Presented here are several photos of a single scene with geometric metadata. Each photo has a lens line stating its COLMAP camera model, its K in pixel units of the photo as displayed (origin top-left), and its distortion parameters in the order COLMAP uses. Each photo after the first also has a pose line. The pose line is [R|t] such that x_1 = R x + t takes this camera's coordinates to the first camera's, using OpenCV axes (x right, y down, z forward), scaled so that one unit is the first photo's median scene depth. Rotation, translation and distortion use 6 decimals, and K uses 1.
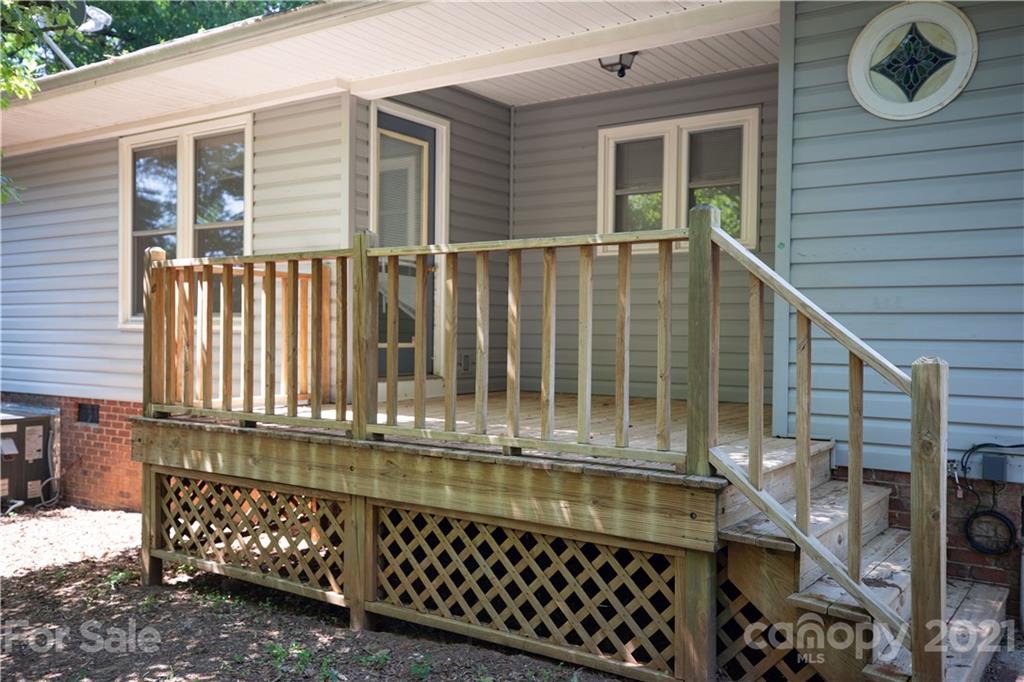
lens RADIAL K [[906.6, 0, 511.8], [0, 906.6, 337.6], [0, 0, 1]] dist [0.048997, 0.002314]
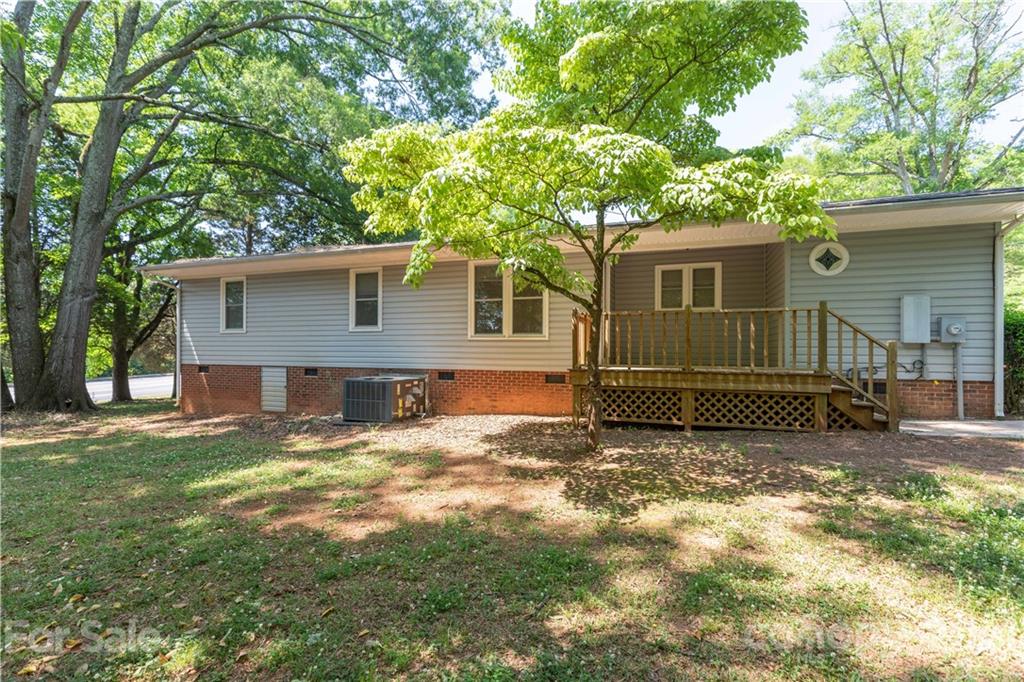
lens RADIAL K [[468.9, 0, 513.1], [0, 468.9, 347.0], [0, 0, 1]] dist [-0.001367, -0.000024]
pose [[0.971180, -0.003298, 0.238323, -1.150593], [0.006064, 0.999922, -0.010873, 0.044208], [-0.238269, 0.012005, 0.971125, -0.431962]]
